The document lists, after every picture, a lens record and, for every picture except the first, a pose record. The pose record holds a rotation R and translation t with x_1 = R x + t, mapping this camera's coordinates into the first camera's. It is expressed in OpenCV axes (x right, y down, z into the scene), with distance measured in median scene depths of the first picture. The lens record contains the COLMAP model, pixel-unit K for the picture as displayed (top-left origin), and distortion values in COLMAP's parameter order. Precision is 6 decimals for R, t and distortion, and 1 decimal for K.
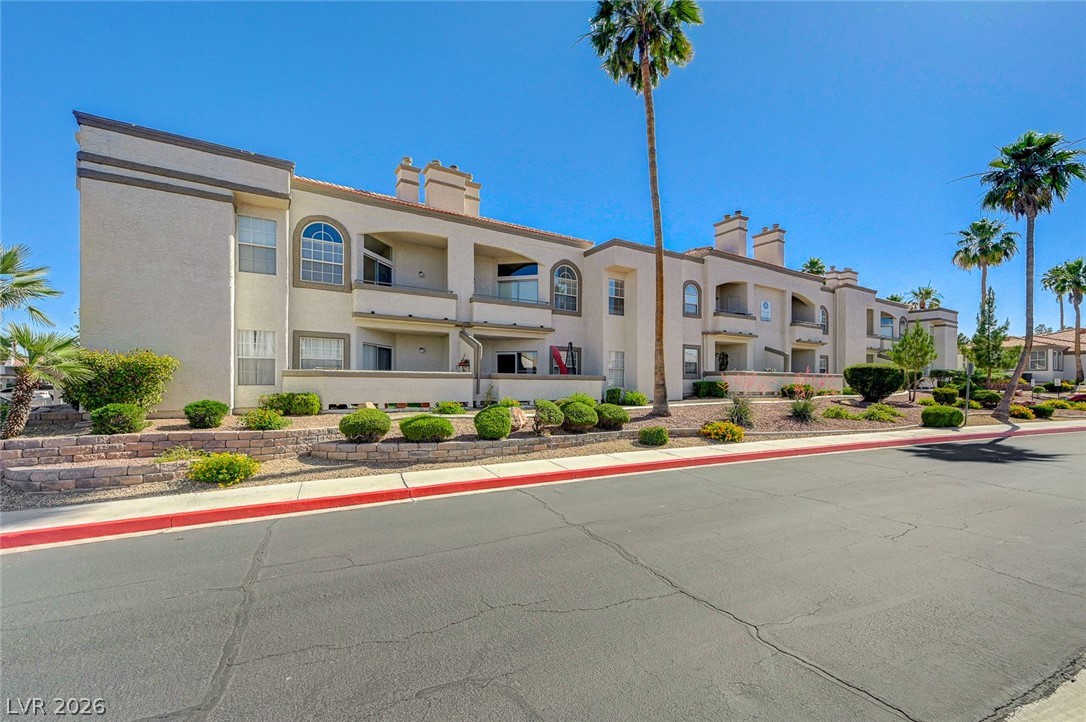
lens RADIAL K [[456.6, 0, 541.7], [0, 456.6, 377.9], [0, 0, 1]] dist [0.002706, 0.000163]
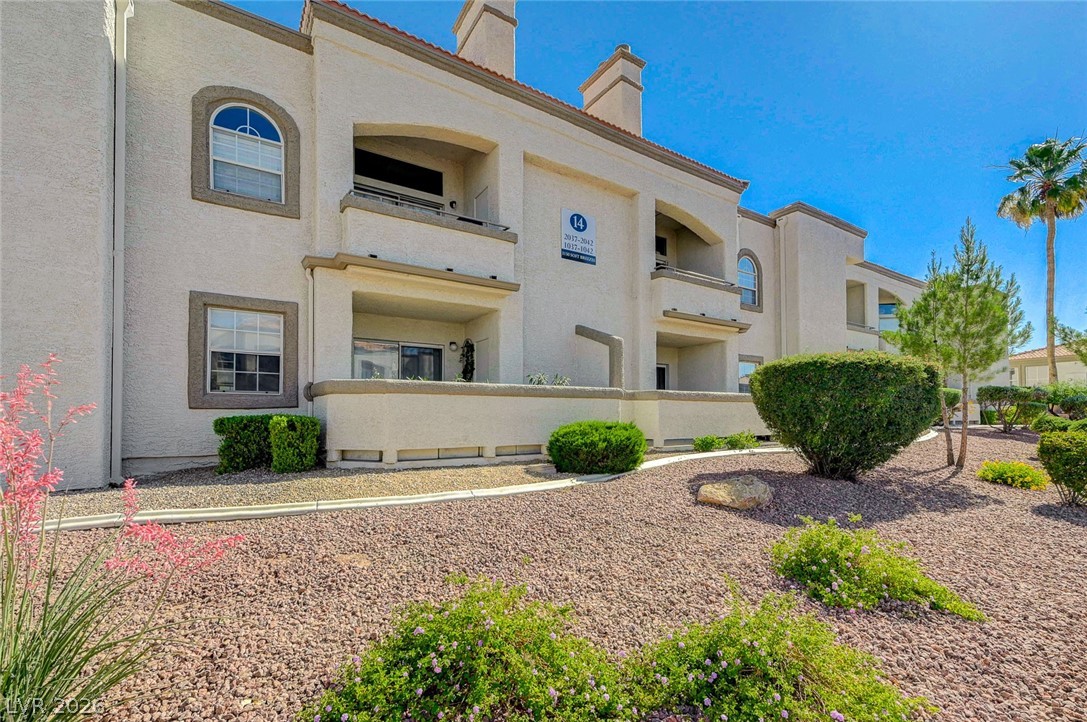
lens RADIAL K [[462.2, 0, 545.2], [0, 462.2, 403.9], [0, 0, 1]] dist [0.001624, 0.000648]
pose [[0.999955, -0.008792, -0.003557, 0.476323], [0.008736, 0.999843, -0.015418, 0.005646], [0.003692, 0.015386, 0.999875, 0.617466]]
